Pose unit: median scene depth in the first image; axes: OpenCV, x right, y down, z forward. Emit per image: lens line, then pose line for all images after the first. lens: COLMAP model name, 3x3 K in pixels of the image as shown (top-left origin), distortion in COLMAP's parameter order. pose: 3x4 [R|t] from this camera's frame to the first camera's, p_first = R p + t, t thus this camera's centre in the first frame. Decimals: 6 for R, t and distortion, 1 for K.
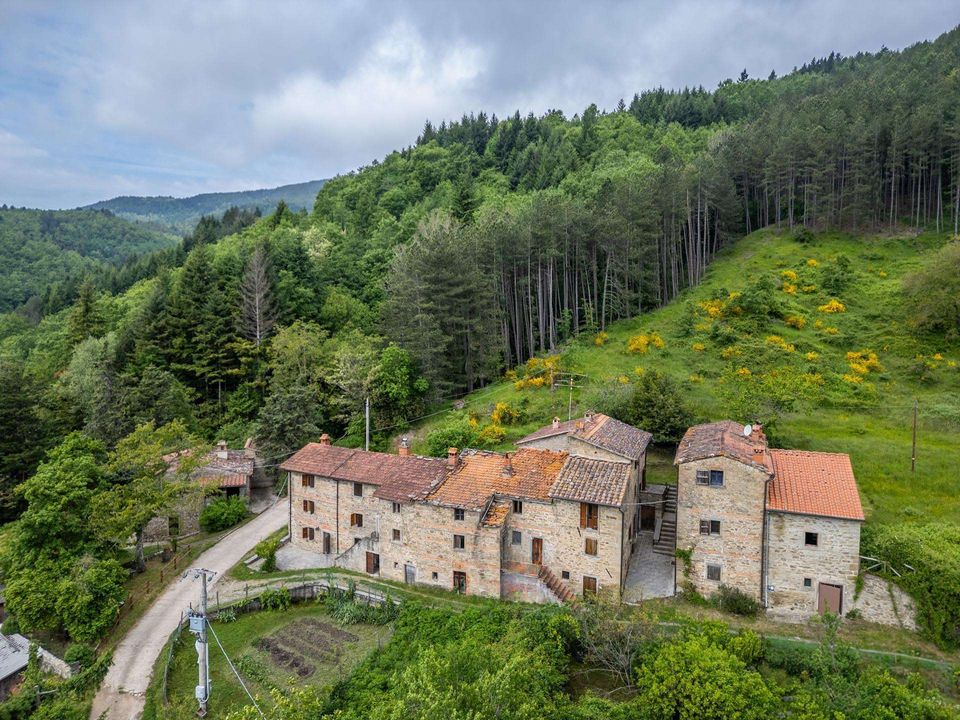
lens RADIAL K [[673.2, 0, 474.5], [0, 673.2, 358.6], [0, 0, 1]] dist [0.075341, -0.067996]
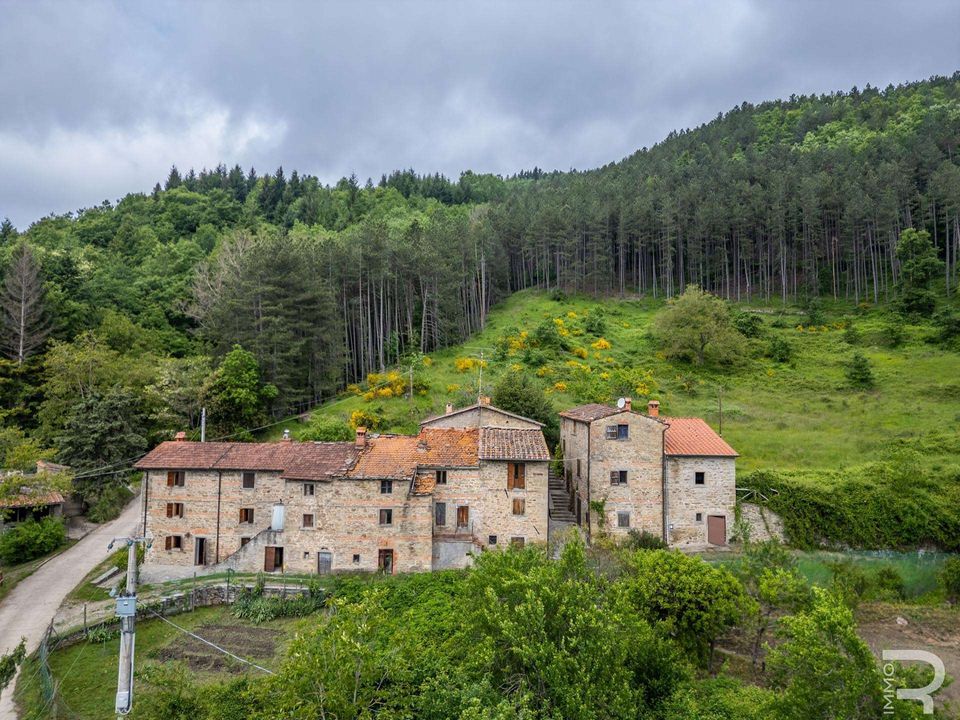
lens RADIAL K [[673.2, 0, 479.0], [0, 673.2, 361.5], [0, 0, 1]] dist [0.075341, -0.067996]
pose [[0.915910, 0.019403, 0.400914, -0.245761], [0.028804, 0.993078, -0.113868, 0.144687], [-0.400349, 0.115841, 0.909011, 0.059733]]
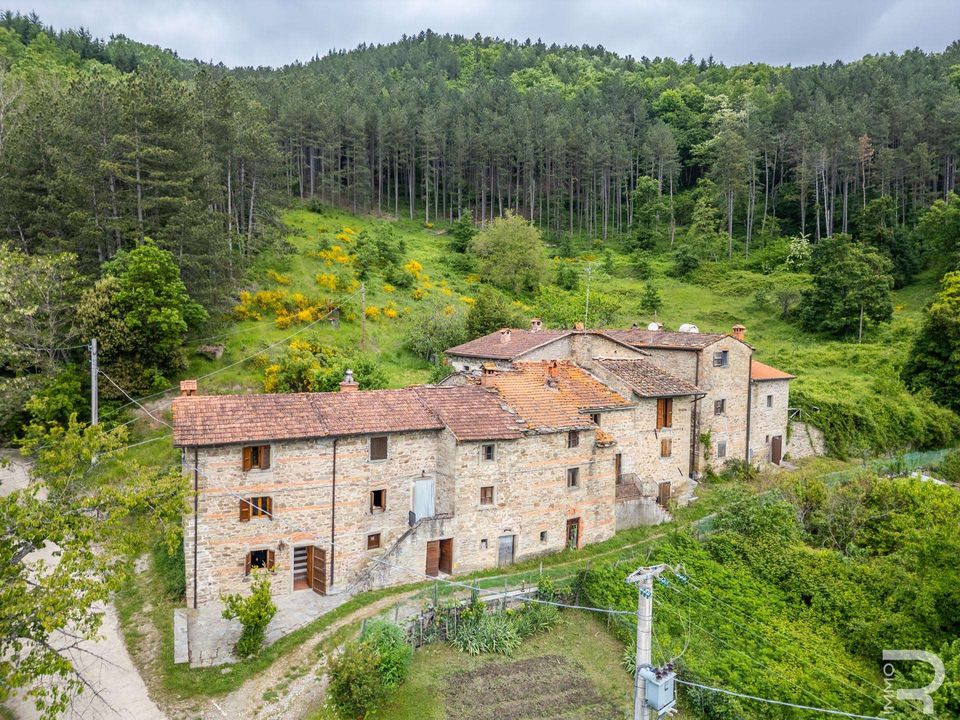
lens RADIAL K [[673.2, 0, 485.7], [0, 673.2, 357.9], [0, 0, 1]] dist [0.075341, -0.067996]
pose [[0.553550, -0.046255, 0.831530, -0.574619], [0.058850, 0.998133, 0.016346, 0.109147], [-0.830734, 0.039887, 0.555239, 0.579950]]
